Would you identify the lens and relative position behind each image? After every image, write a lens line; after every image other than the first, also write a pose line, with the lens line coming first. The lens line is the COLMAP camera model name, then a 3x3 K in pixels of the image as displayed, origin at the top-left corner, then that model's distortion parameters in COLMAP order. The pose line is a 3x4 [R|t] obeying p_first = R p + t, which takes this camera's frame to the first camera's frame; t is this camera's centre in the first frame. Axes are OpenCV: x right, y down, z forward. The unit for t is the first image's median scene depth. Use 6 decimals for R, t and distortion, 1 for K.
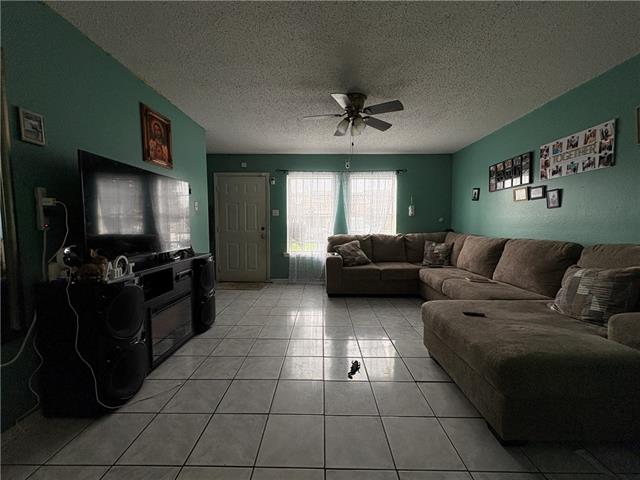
lens RADIAL K [[253.0, 0, 318.6], [0, 253.0, 239.9], [0, 0, 1]] dist [-0.000641, 0.000710]
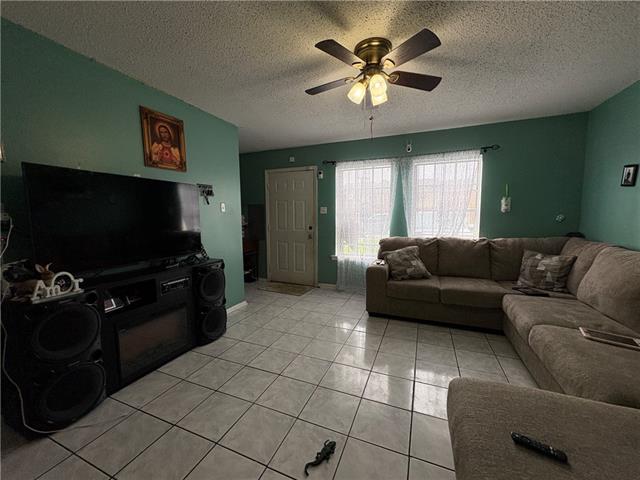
lens RADIAL K [[253.0, 0, 318.8], [0, 253.0, 239.9], [0, 0, 1]] dist [-0.000641, 0.000710]
pose [[0.928364, 0.029223, -0.370522, 0.184759], [-0.016691, 0.999176, 0.036984, -0.044147], [0.371298, -0.028151, 0.928087, 0.199889]]
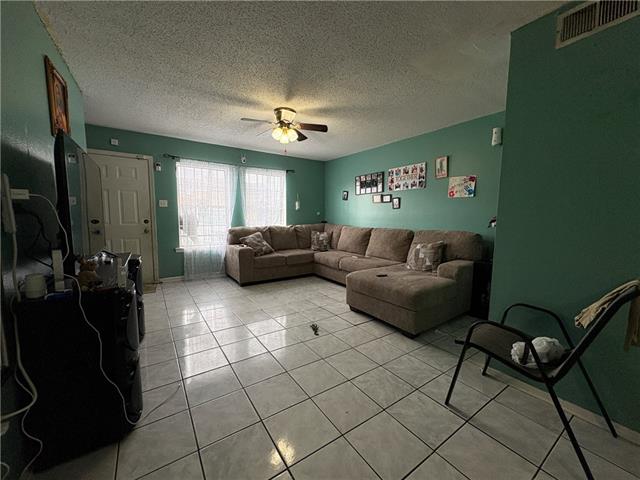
lens RADIAL K [[253.0, 0, 318.7], [0, 253.0, 241.2], [0, 0, 1]] dist [-0.000641, 0.000710]
pose [[0.820337, -0.050889, 0.569612, -0.291599], [0.025321, 0.998288, 0.052720, -0.010983], [-0.571319, -0.028825, 0.820222, -0.043819]]
